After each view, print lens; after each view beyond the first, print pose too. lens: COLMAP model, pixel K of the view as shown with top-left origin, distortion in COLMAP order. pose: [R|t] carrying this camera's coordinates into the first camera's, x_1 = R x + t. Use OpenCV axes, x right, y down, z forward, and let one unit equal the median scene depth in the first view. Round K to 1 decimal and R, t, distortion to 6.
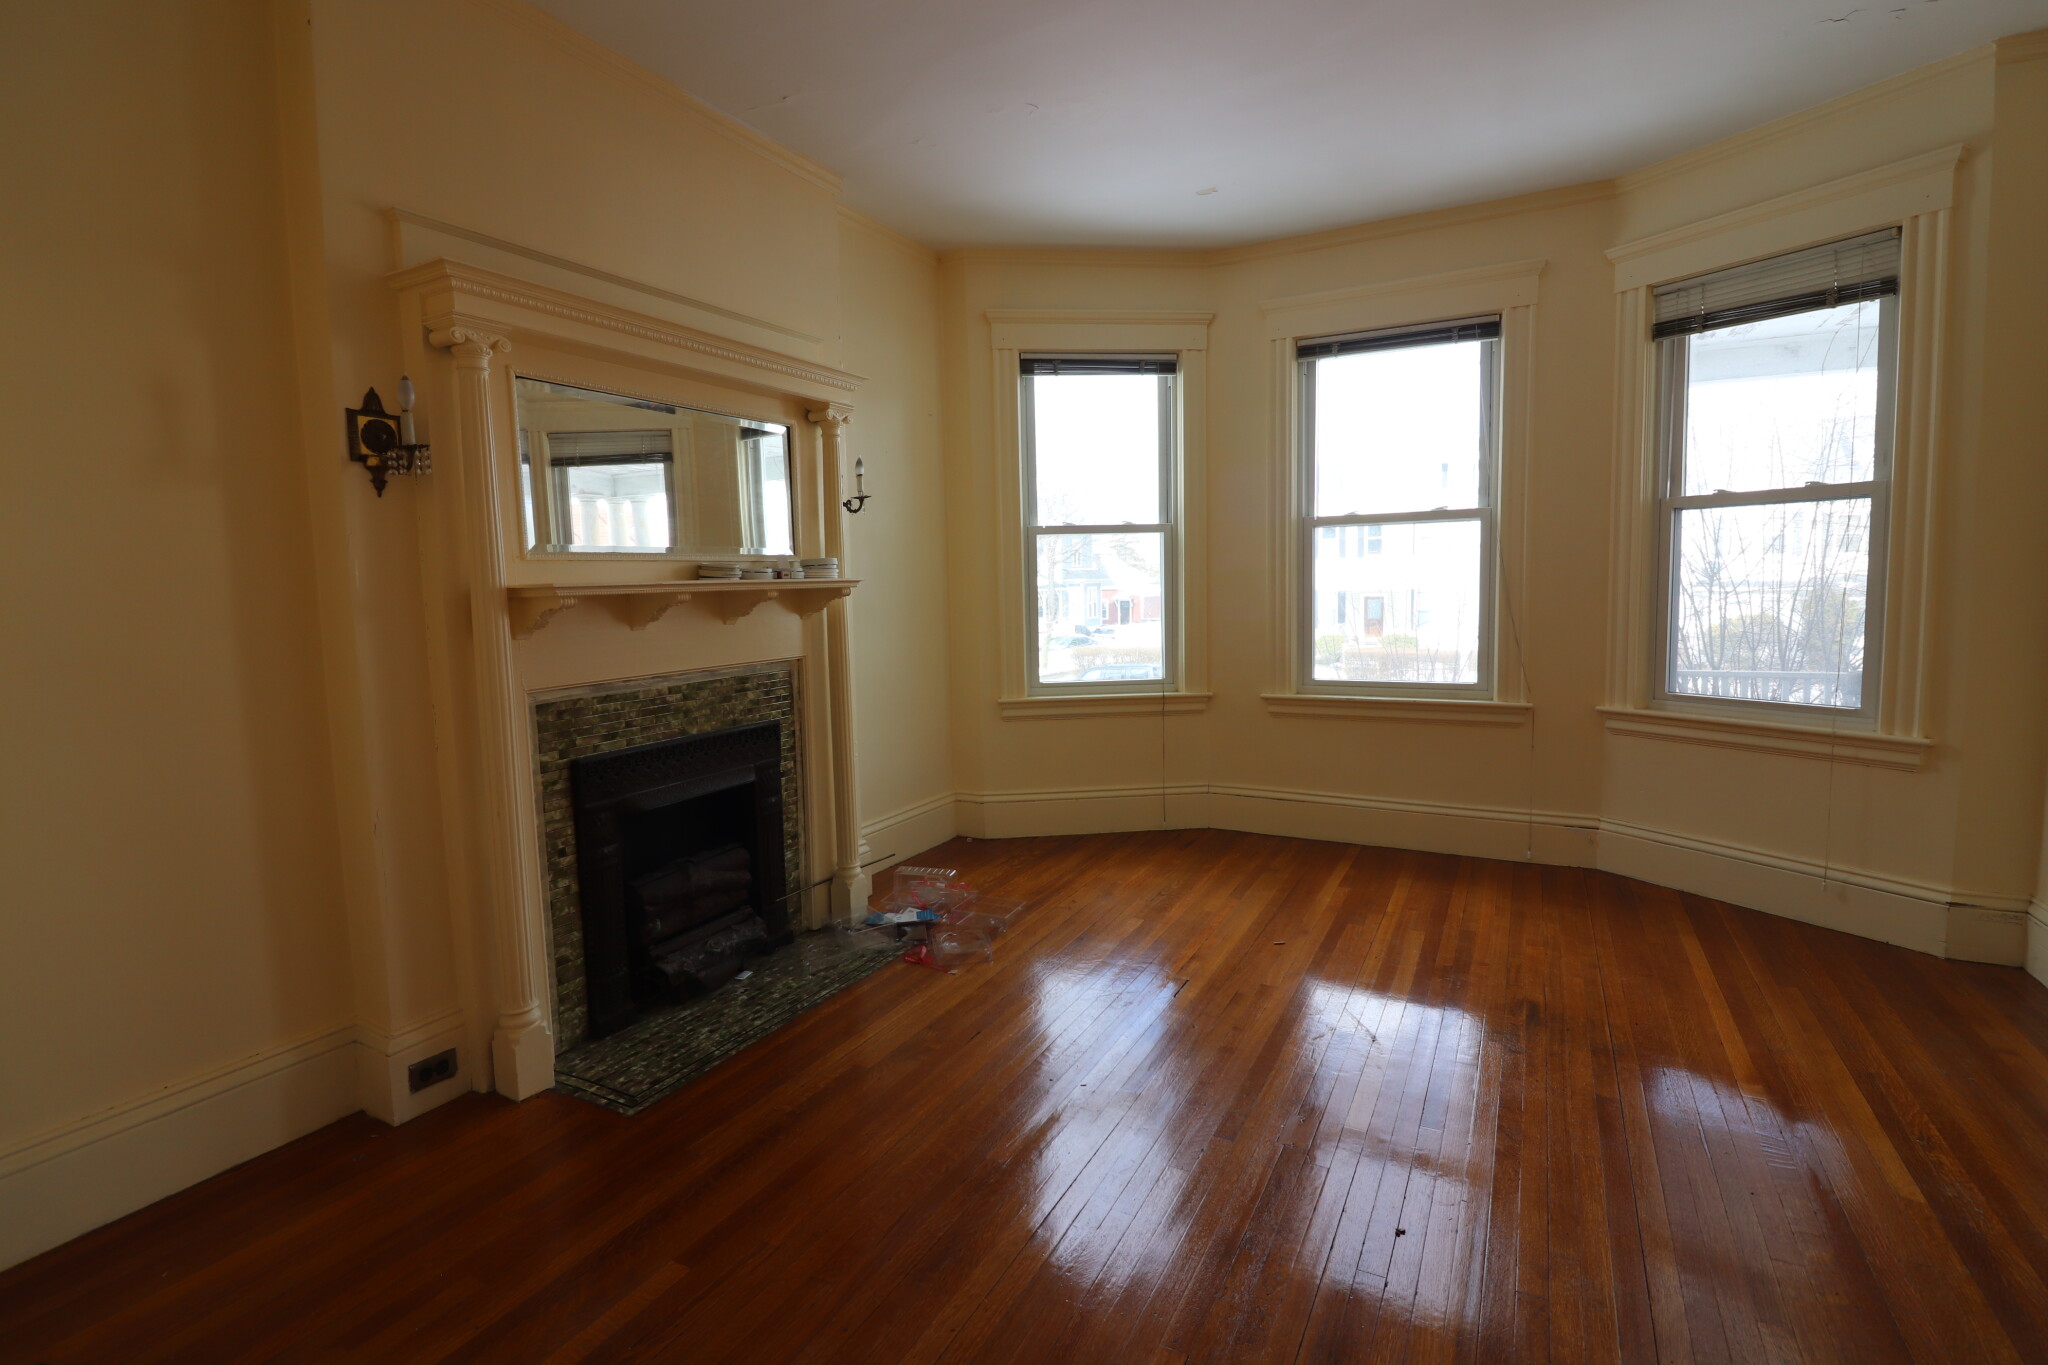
lens RADIAL K [[947.8, 0, 1018.2], [0, 947.8, 655.6], [0, 0, 1]] dist [0.001216, -0.015232]
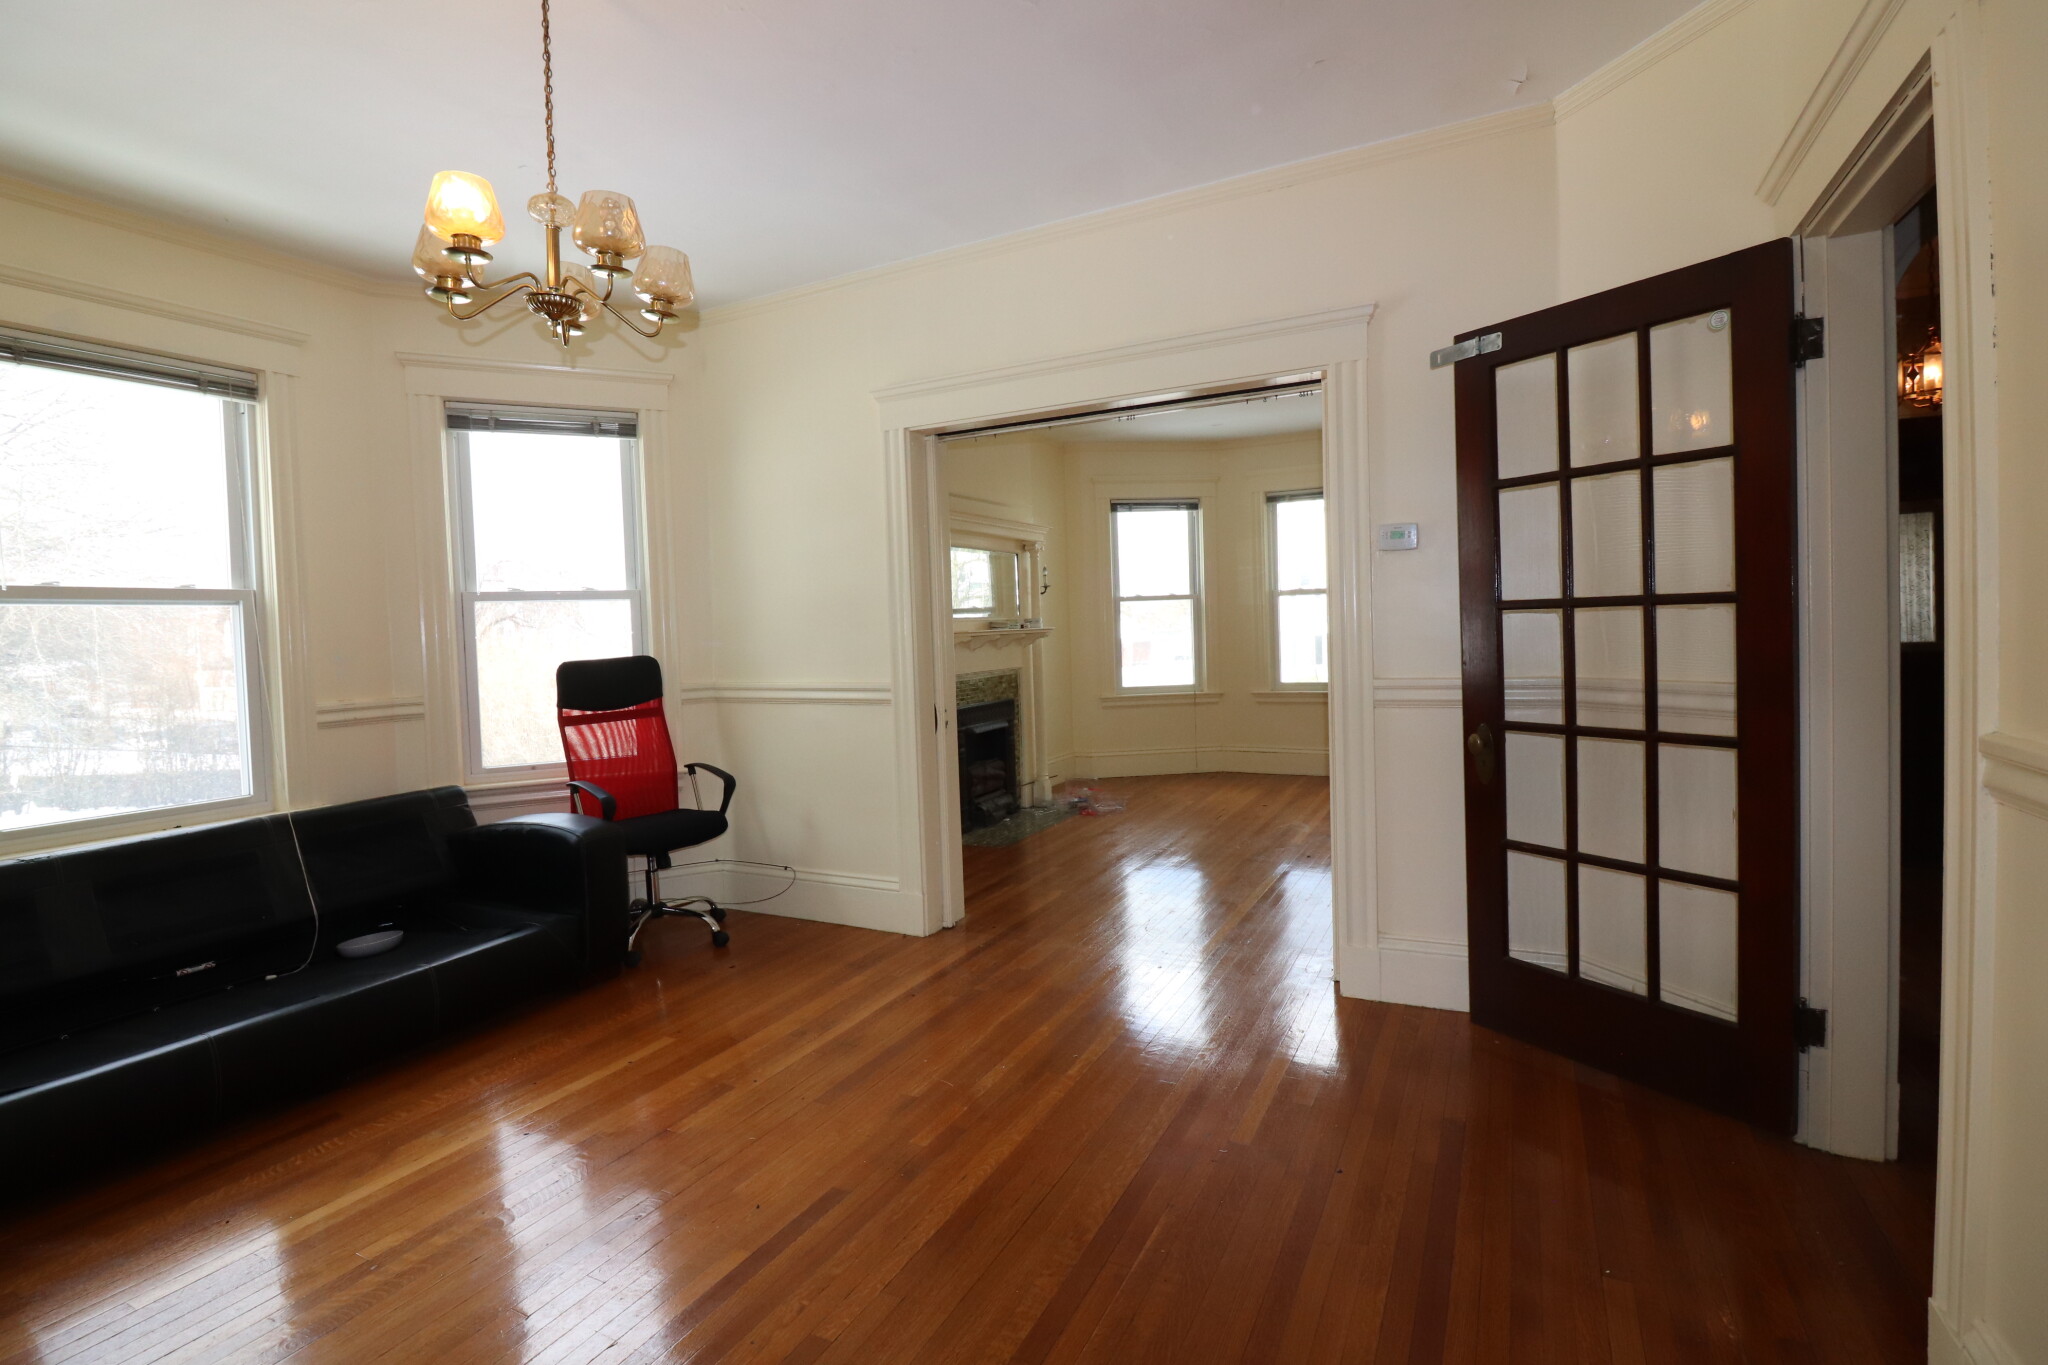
lens RADIAL K [[947.8, 0, 1018.2], [0, 947.8, 655.6], [0, 0, 1]] dist [0.001216, -0.015232]
pose [[0.999775, -0.013542, 0.016328, -0.200788], [0.014361, 0.998589, -0.051119, 0.058866], [-0.015612, 0.051342, 0.998559, -0.742773]]
